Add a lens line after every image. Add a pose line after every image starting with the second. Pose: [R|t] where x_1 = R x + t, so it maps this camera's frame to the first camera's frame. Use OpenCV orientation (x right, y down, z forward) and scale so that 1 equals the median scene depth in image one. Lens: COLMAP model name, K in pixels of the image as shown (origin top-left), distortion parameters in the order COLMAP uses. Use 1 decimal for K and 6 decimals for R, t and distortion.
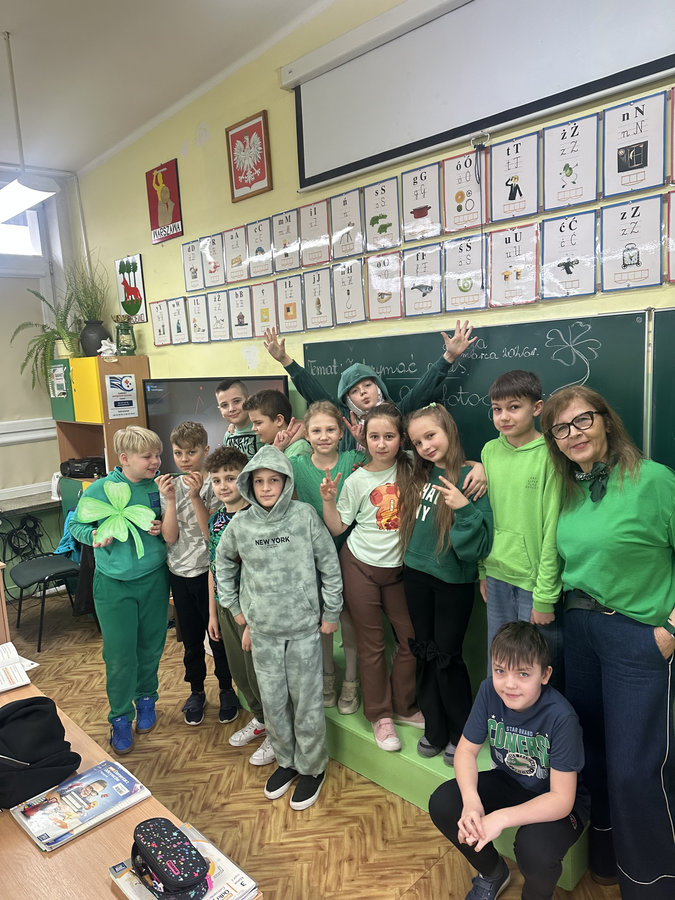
lens RADIAL K [[633.5, 0, 337.0], [0, 633.5, 448.8], [0, 0, 1]] dist [-0.007311, -0.011427]
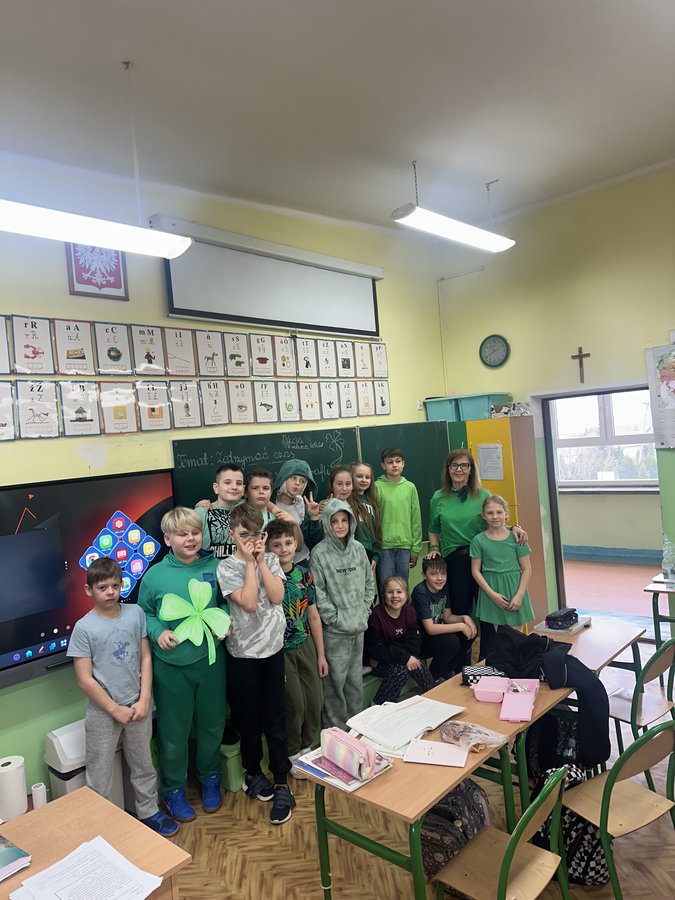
lens RADIAL K [[633.5, 0, 337.9], [0, 633.5, 452.0], [0, 0, 1]] dist [-0.007311, -0.011427]
pose [[-0.038919, 0.043474, 0.998296, -1.455852], [0.226949, 0.973329, -0.033539, -0.047113], [-0.973129, 0.225257, -0.047747, 0.927469]]
